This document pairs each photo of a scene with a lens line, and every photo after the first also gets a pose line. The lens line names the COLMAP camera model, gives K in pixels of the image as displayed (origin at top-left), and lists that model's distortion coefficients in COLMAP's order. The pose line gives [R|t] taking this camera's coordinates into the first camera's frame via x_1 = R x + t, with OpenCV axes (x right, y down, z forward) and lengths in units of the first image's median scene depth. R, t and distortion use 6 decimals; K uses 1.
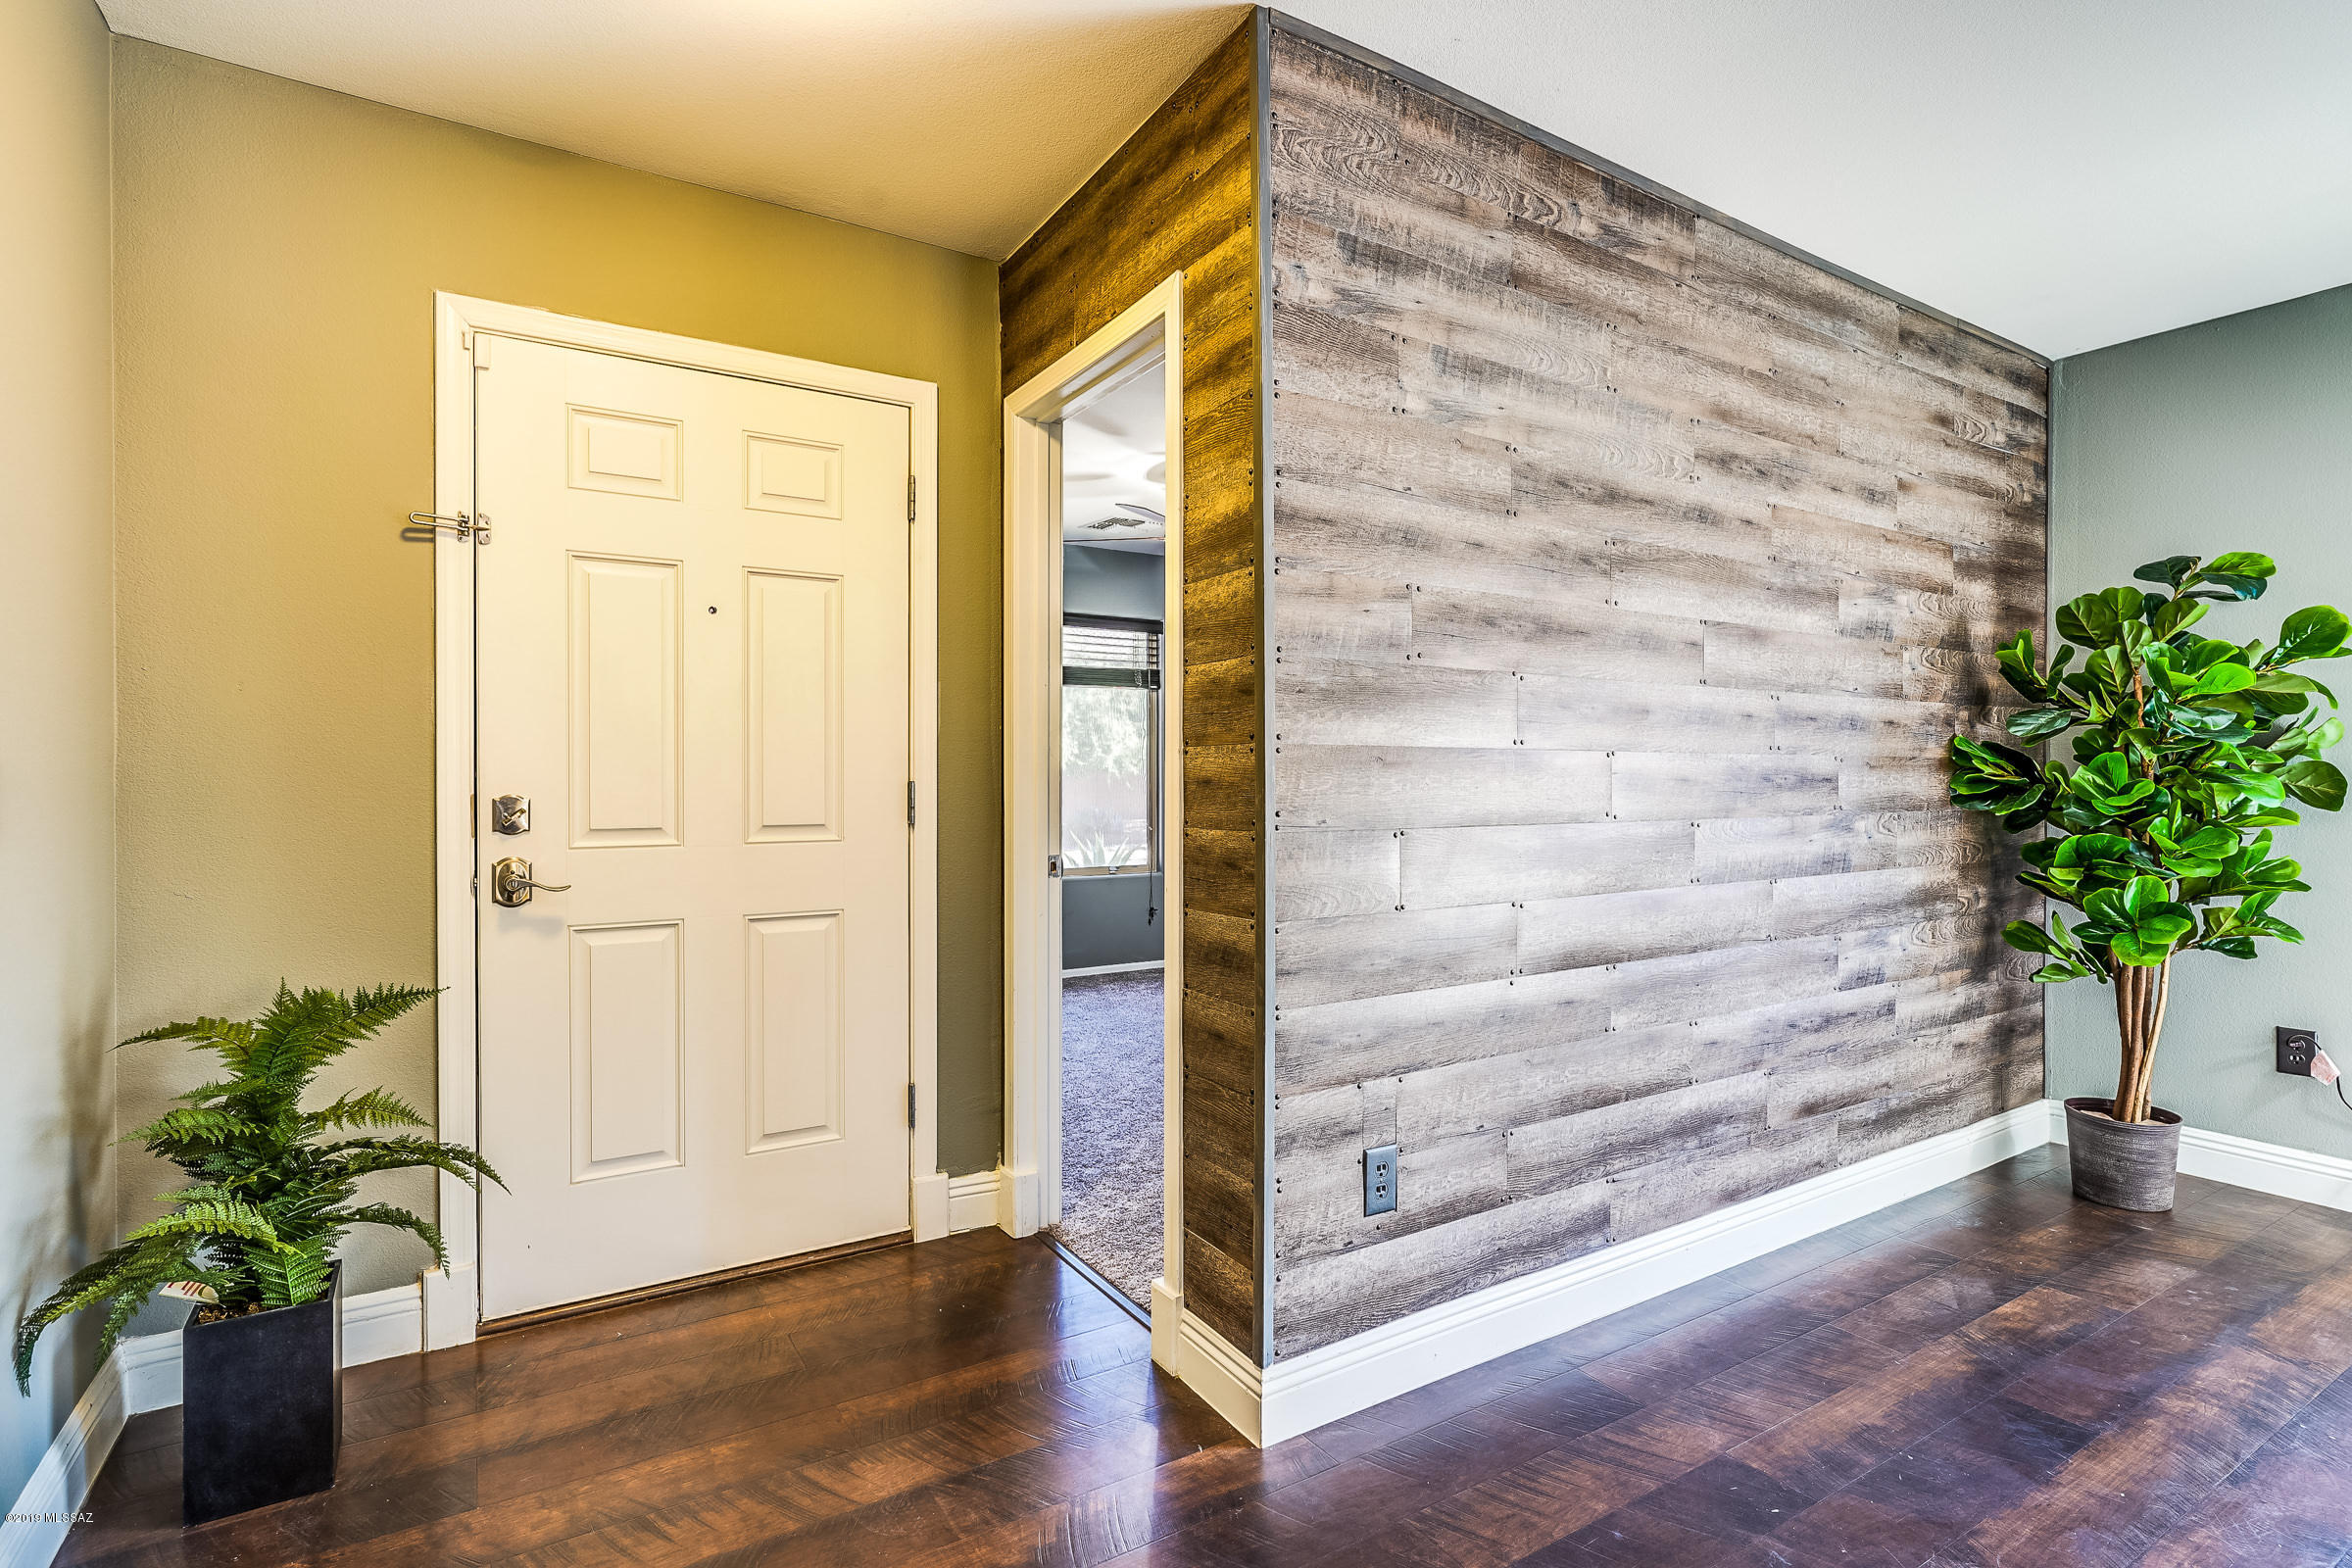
lens RADIAL K [[1135.0, 0, 1174.5], [0, 1135.0, 789.9], [0, 0, 1]] dist [-0.008087, 0.004828]
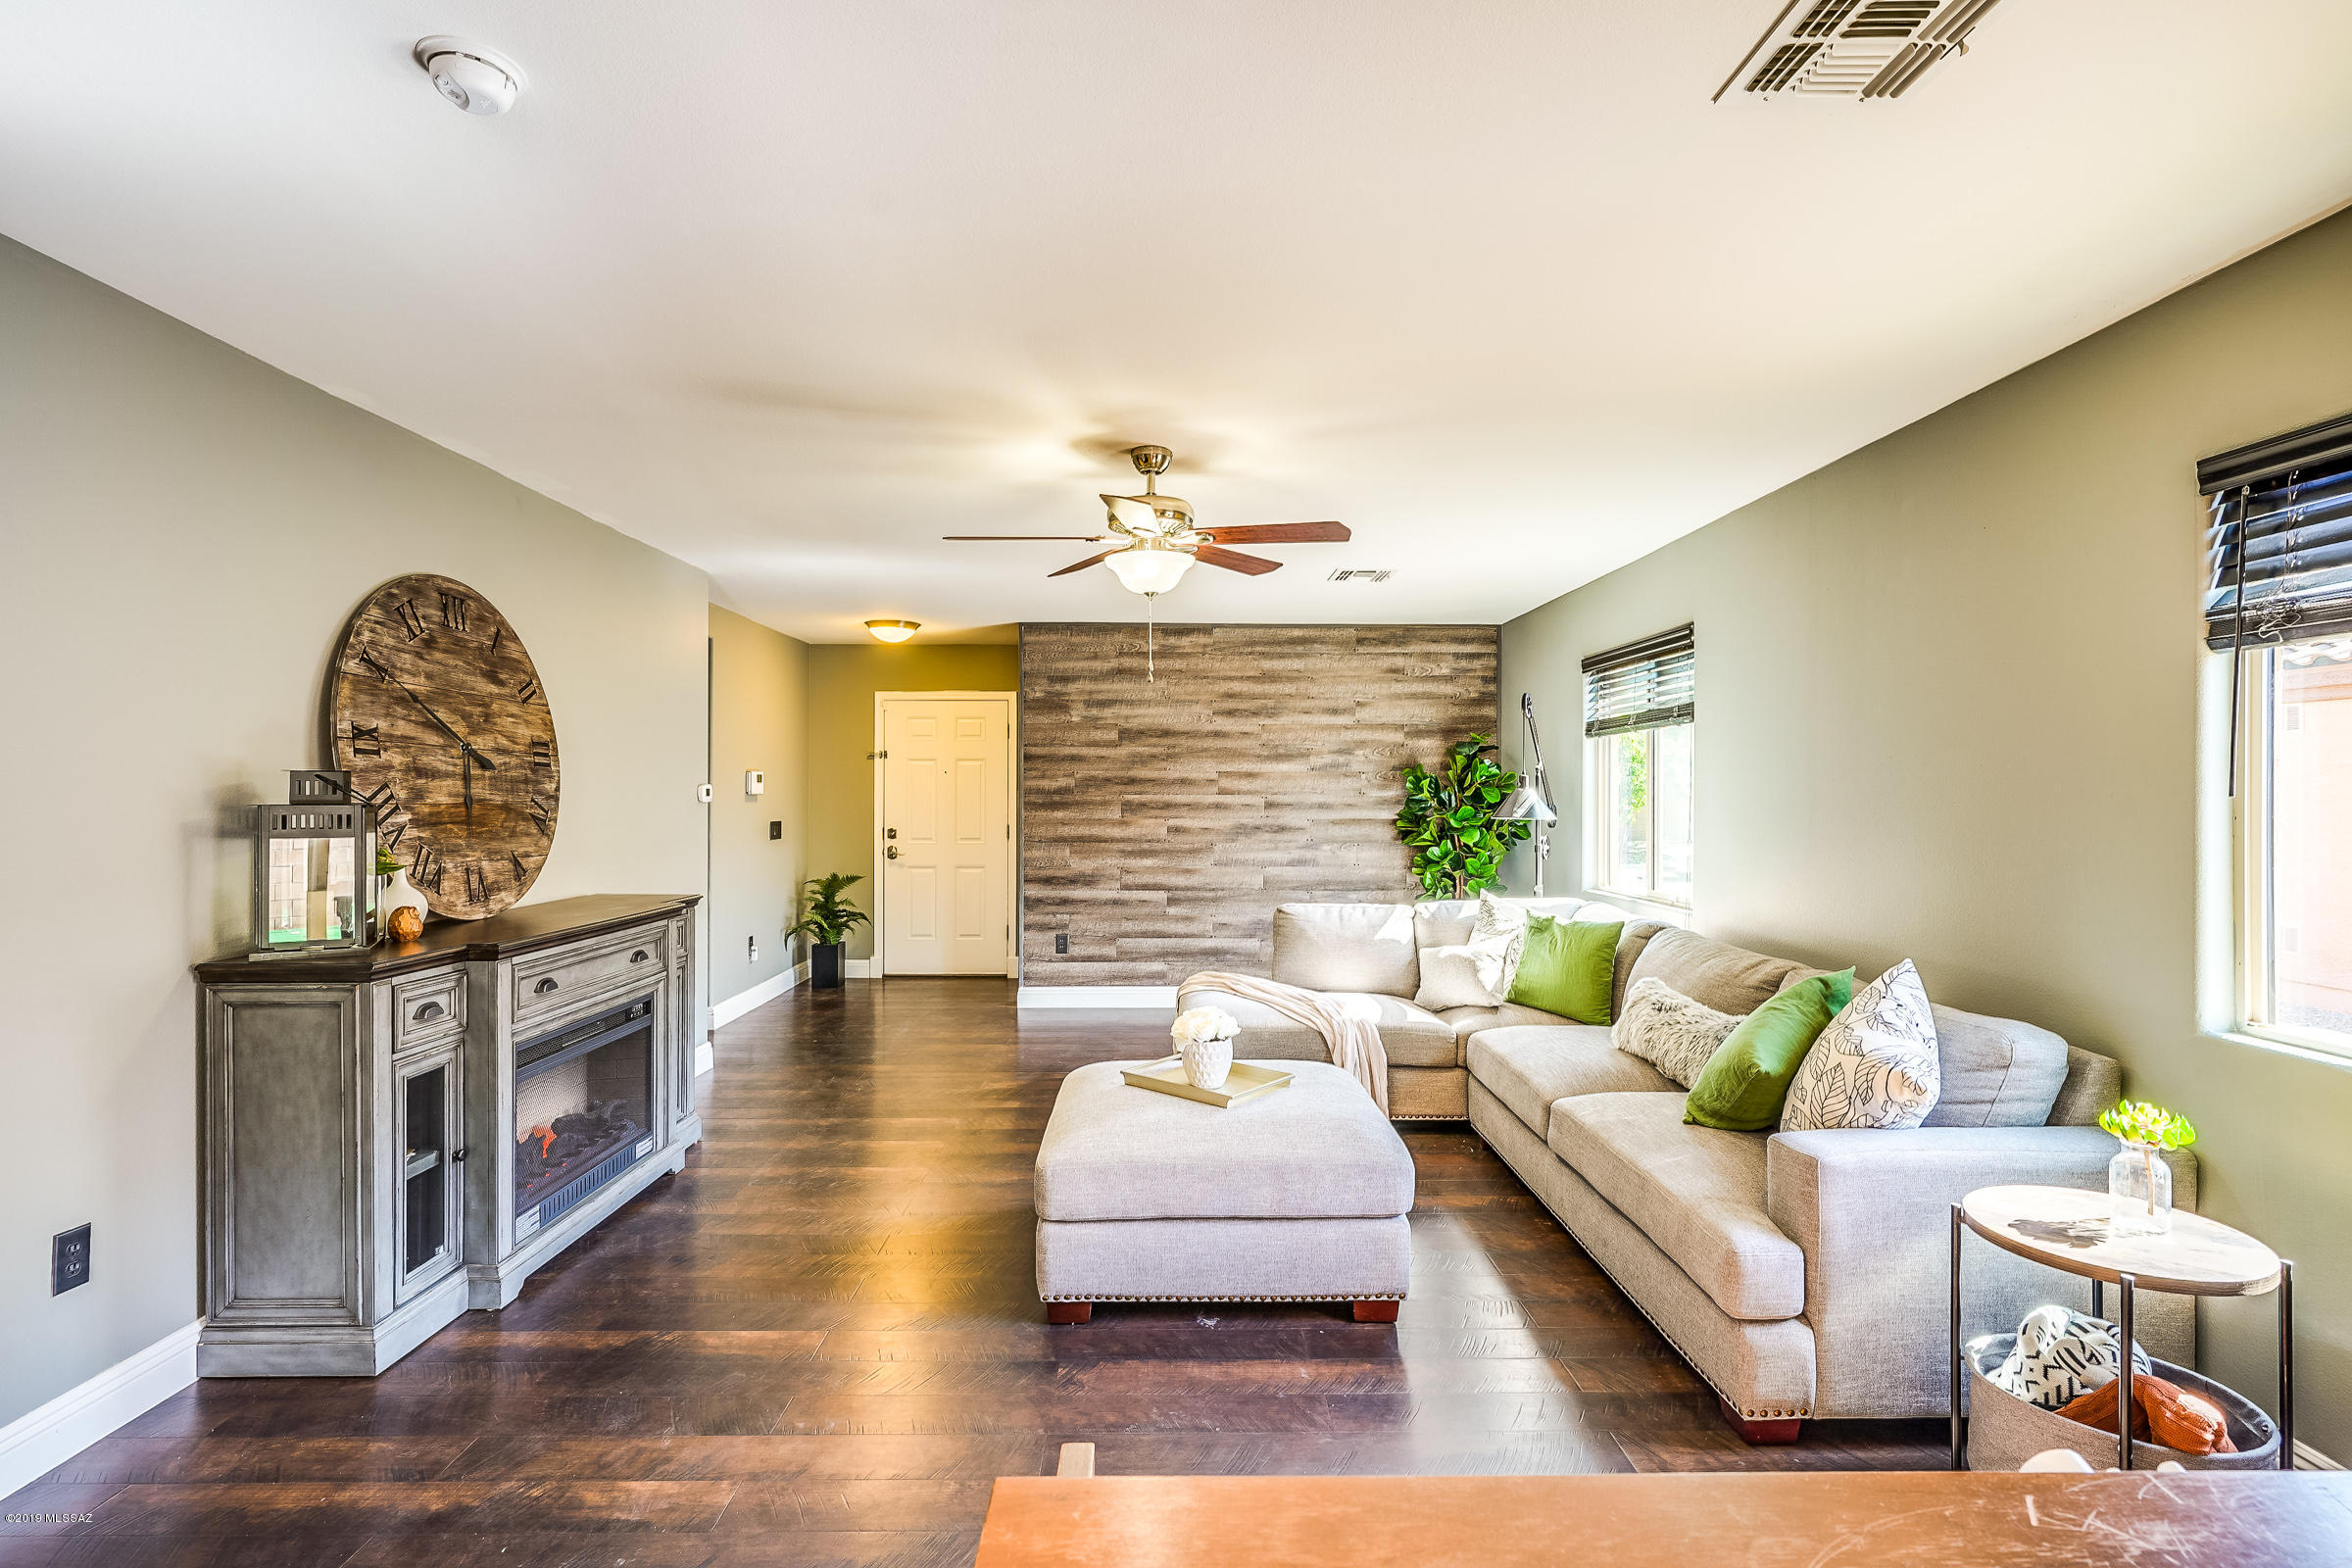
lens RADIAL K [[1135.0, 0, 1169.9], [0, 1135.0, 791.9], [0, 0, 1]] dist [-0.008087, 0.004828]
pose [[0.855726, 0.001157, -0.517427, 2.017896], [-0.006541, 0.999942, -0.008581, -0.083973], [0.517387, 0.010728, 0.855684, -1.612530]]
